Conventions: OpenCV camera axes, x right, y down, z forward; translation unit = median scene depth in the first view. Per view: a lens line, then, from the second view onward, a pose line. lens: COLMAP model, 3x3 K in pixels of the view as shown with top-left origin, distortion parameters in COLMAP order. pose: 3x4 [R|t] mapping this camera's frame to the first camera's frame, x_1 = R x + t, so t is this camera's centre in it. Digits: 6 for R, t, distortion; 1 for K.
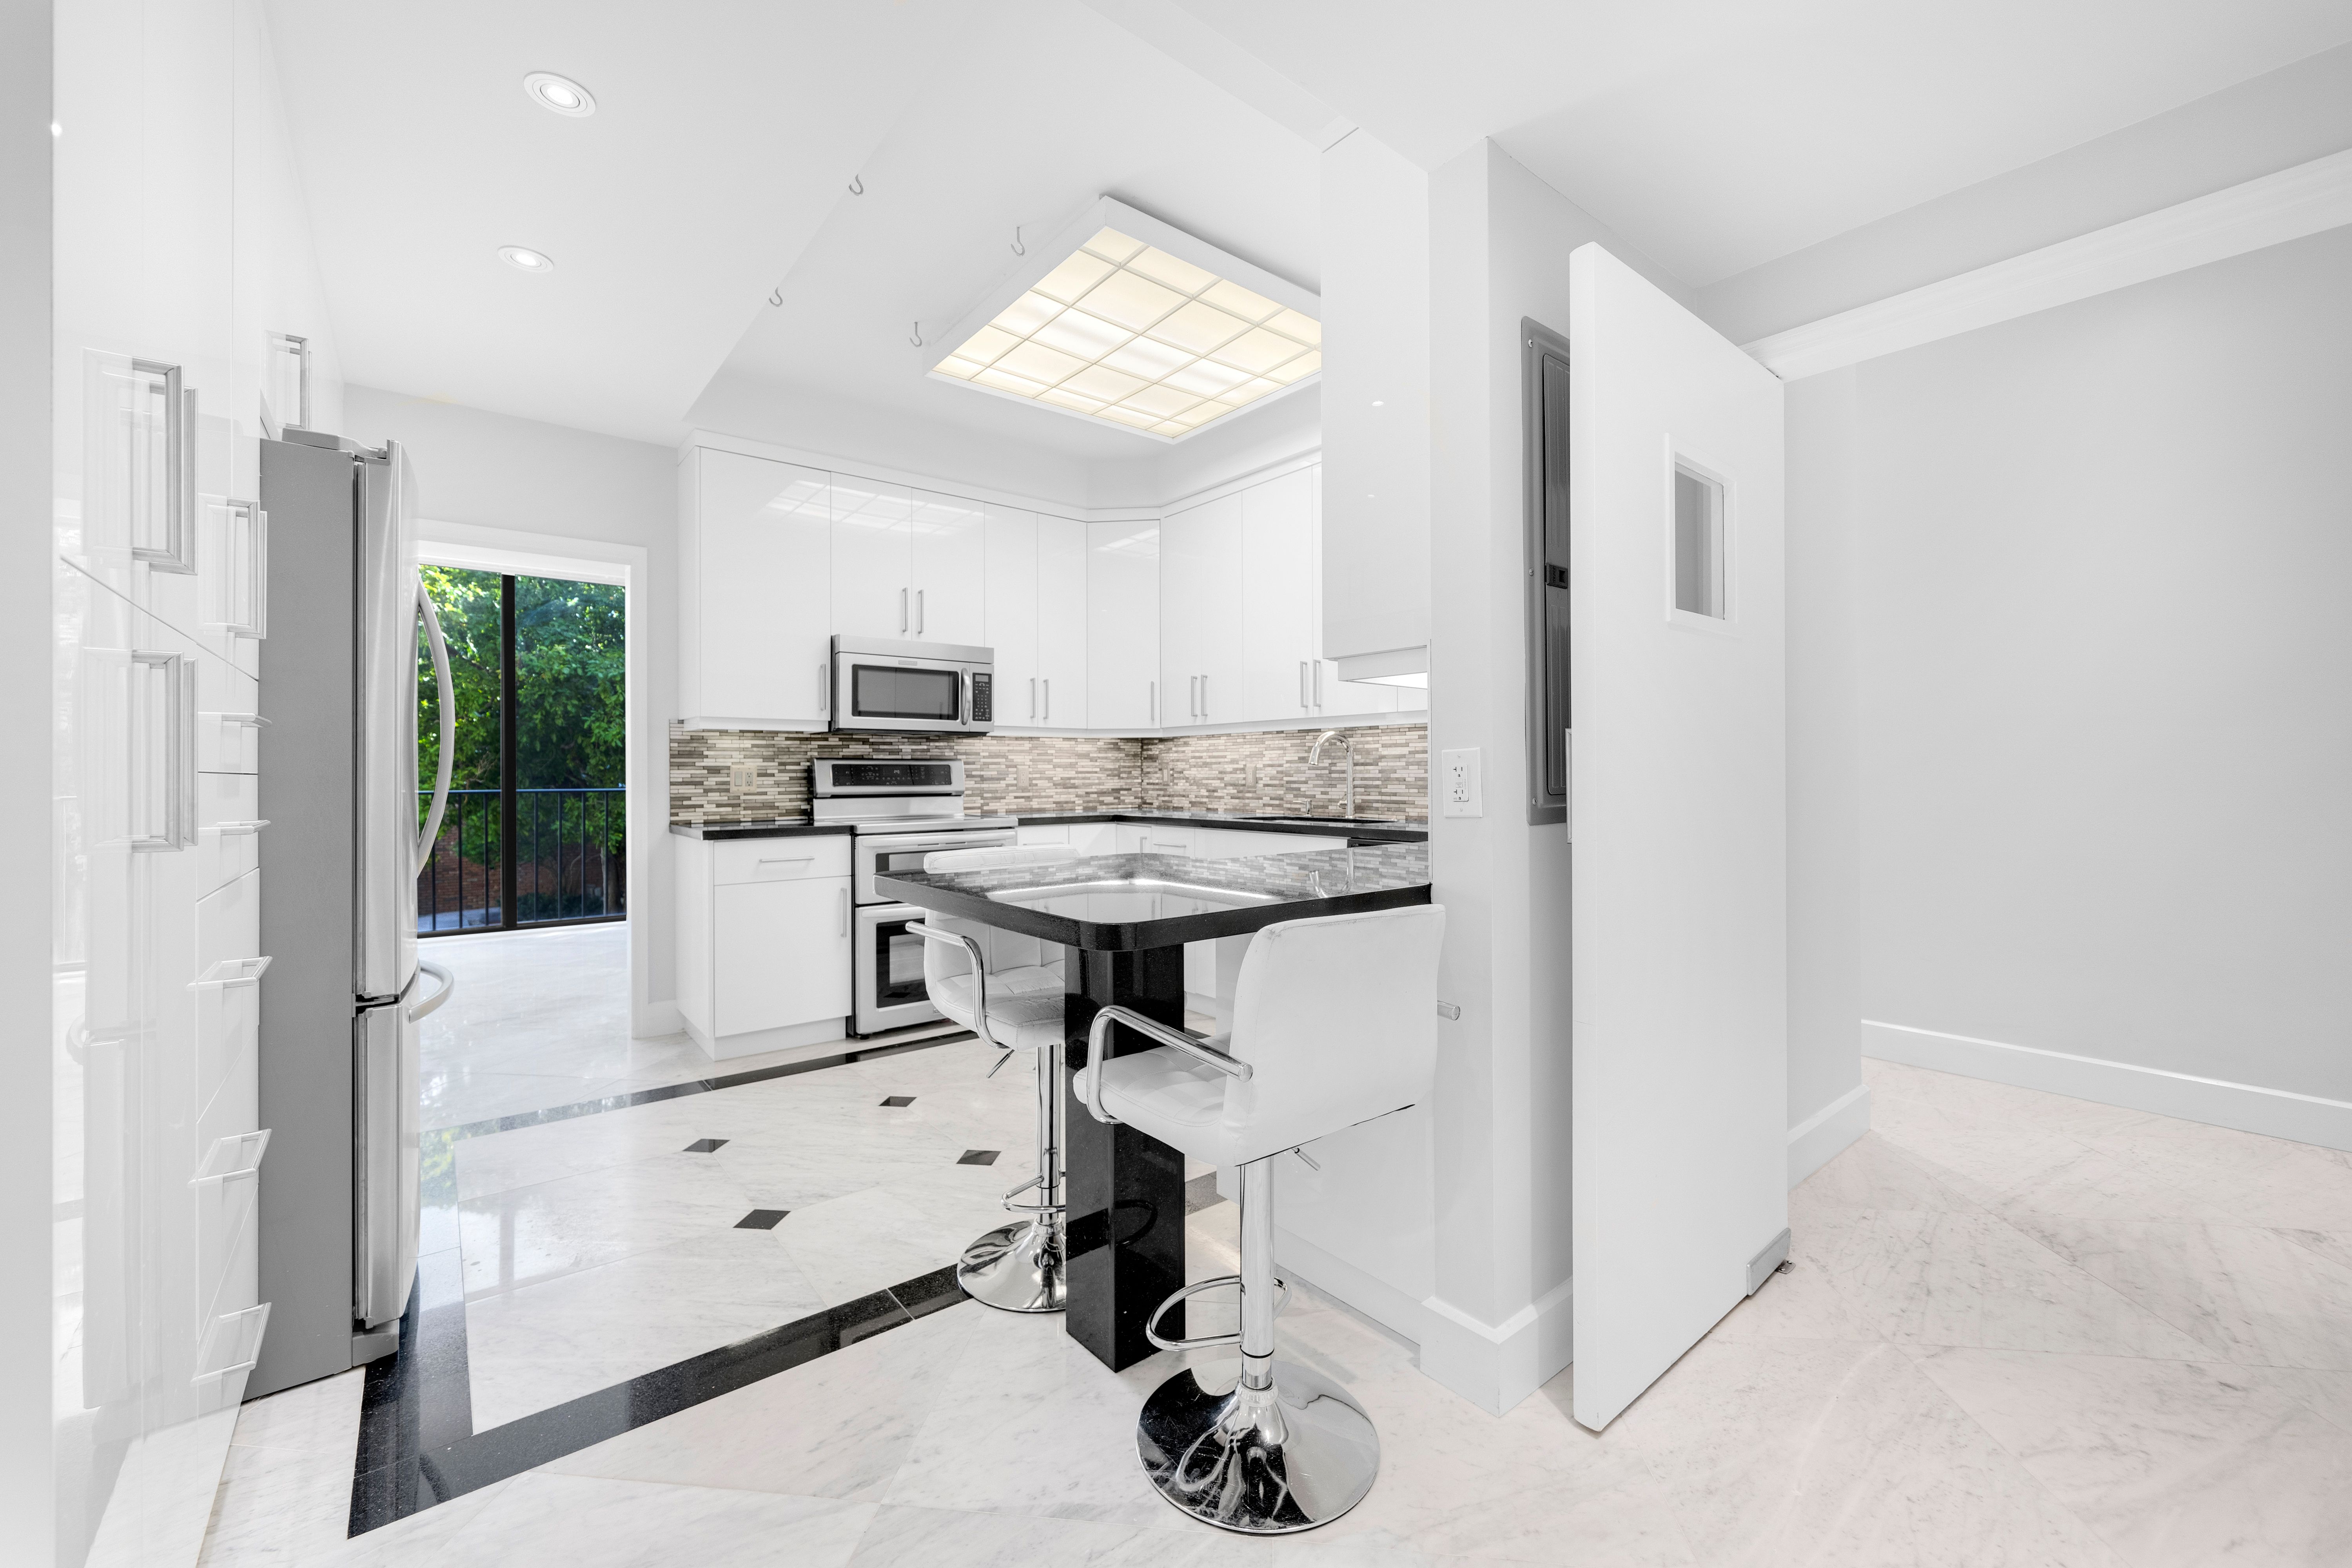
lens RADIAL K [[908.2, 0, 1162.4], [0, 908.2, 772.6], [0, 0, 1]] dist [-0.000164, -0.000027]
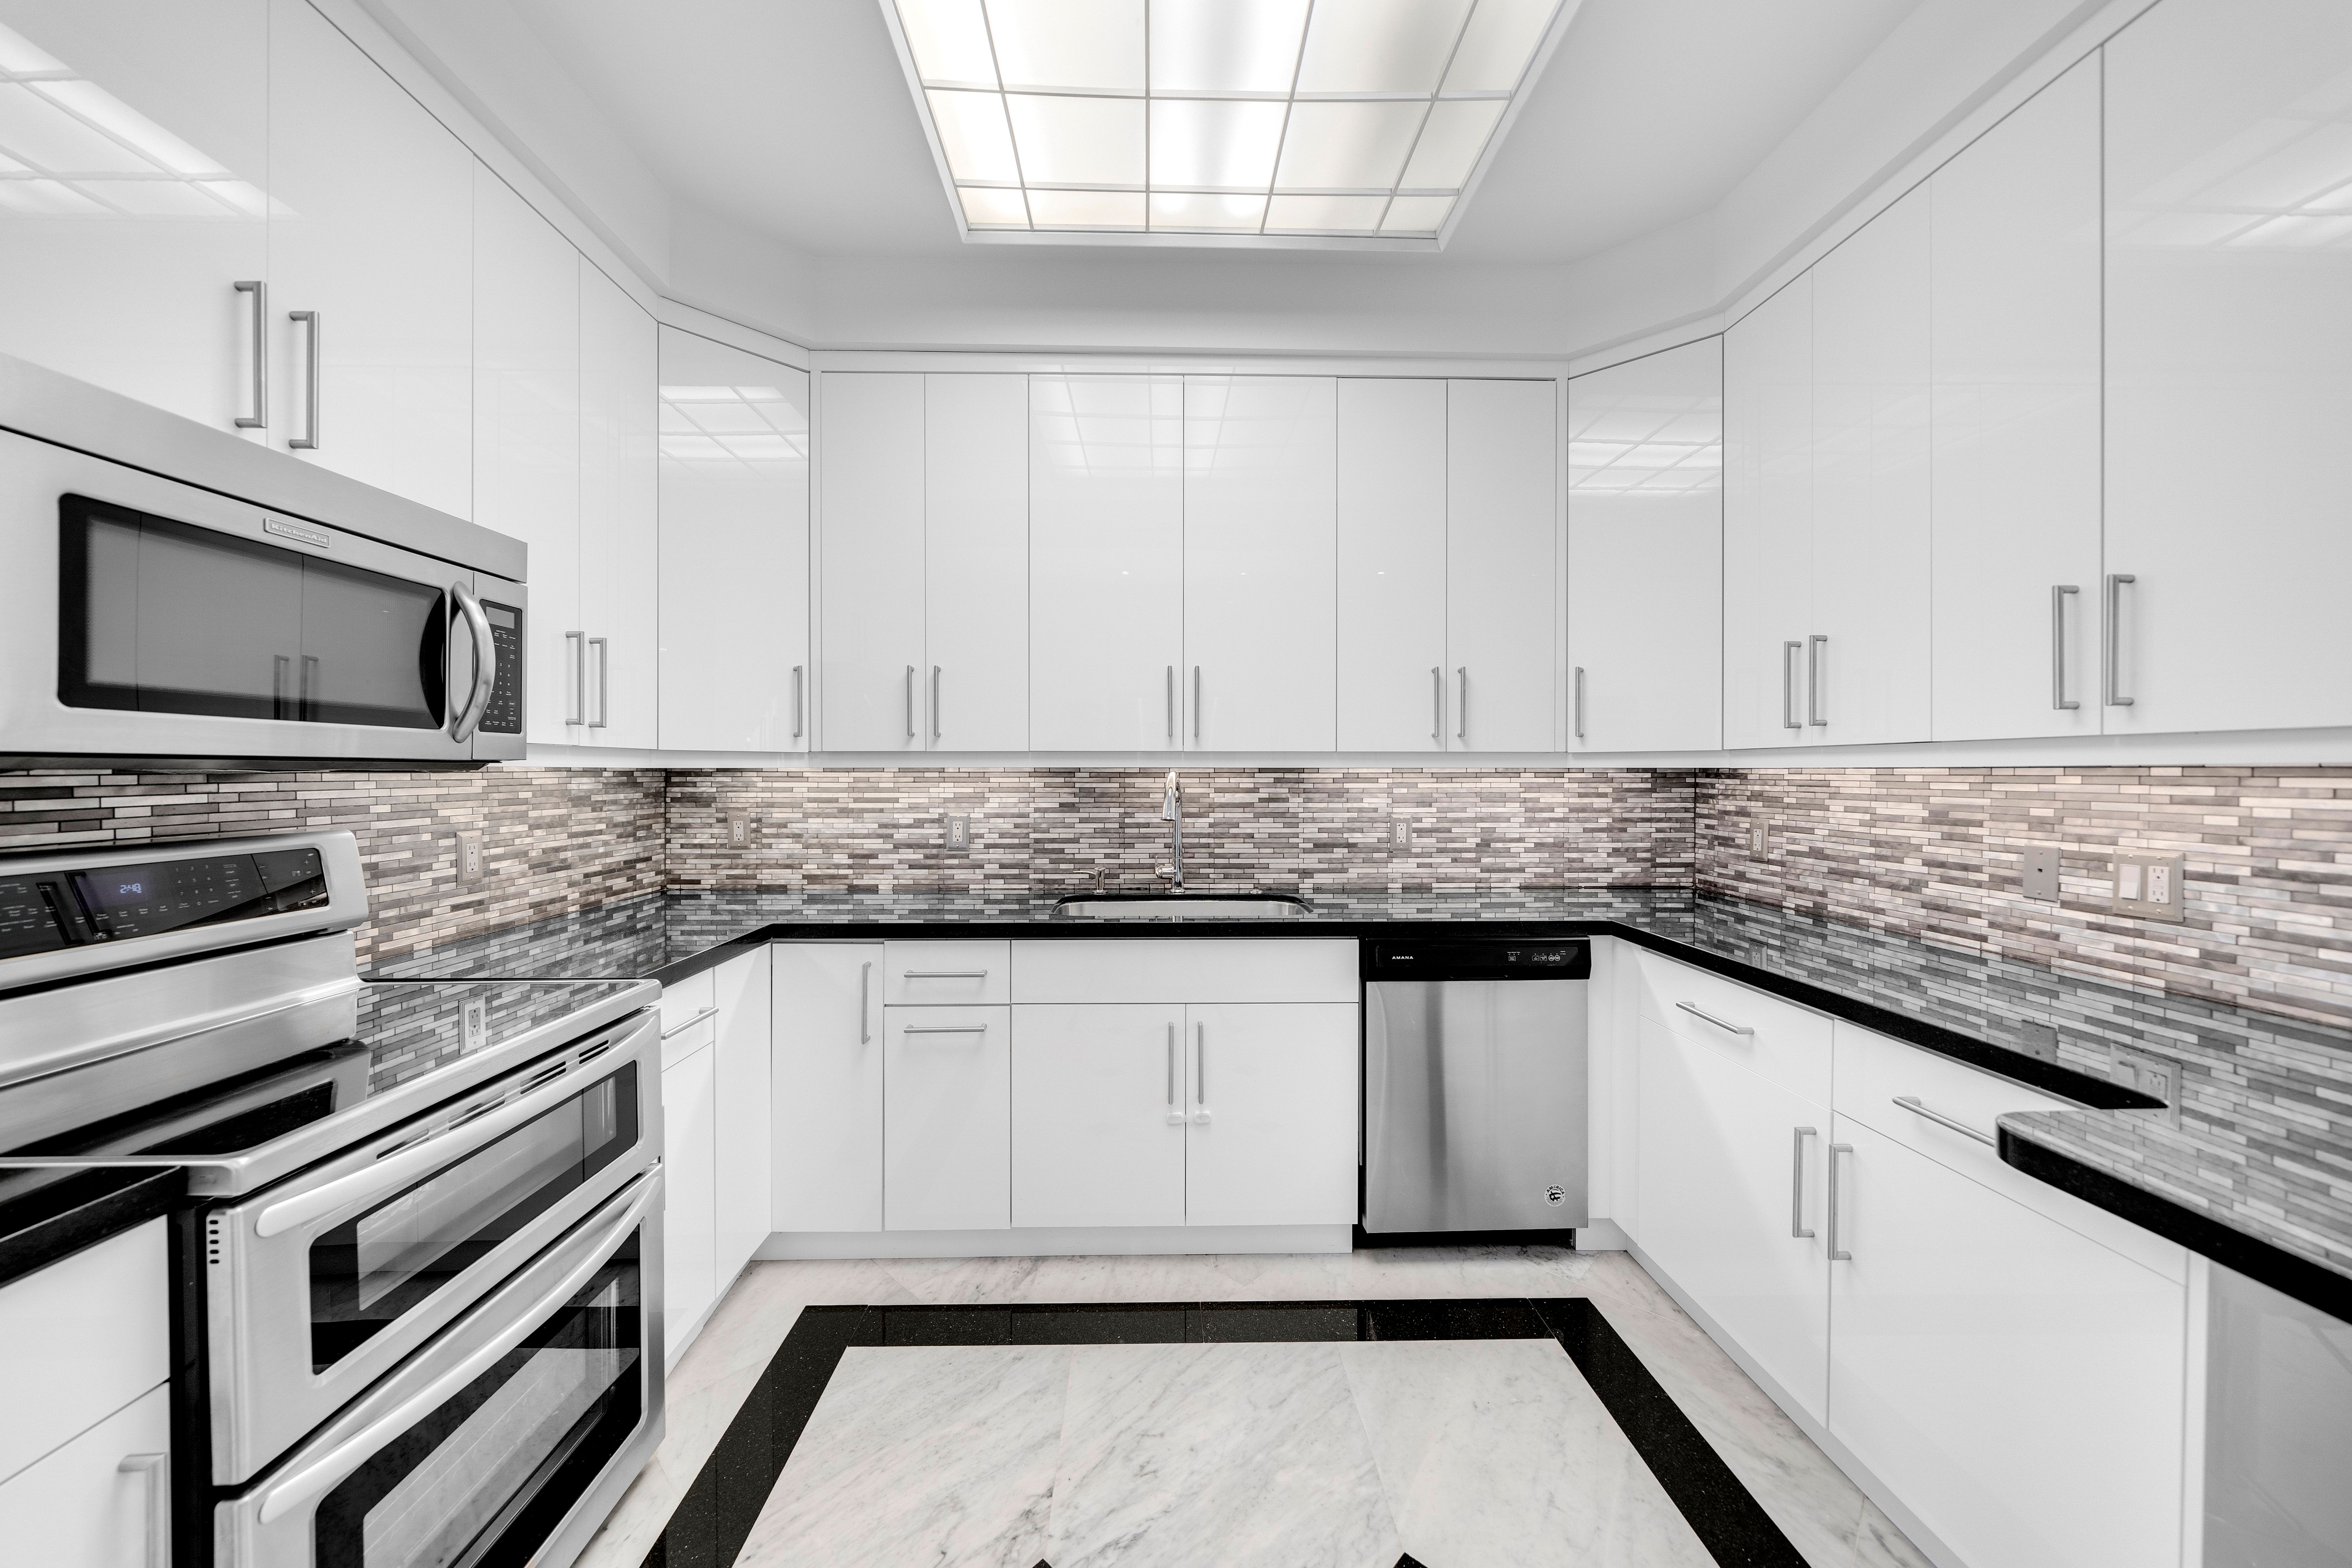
lens RADIAL K [[843.3, 0, 1163.8], [0, 843.3, 779.6], [0, 0, 1]] dist [-0.003134, -0.000201]
pose [[0.604999, -0.004054, 0.796216, -0.285501], [-0.001549, 0.999979, 0.006268, -0.036564], [-0.796224, -0.005026, 0.604980, 0.527265]]
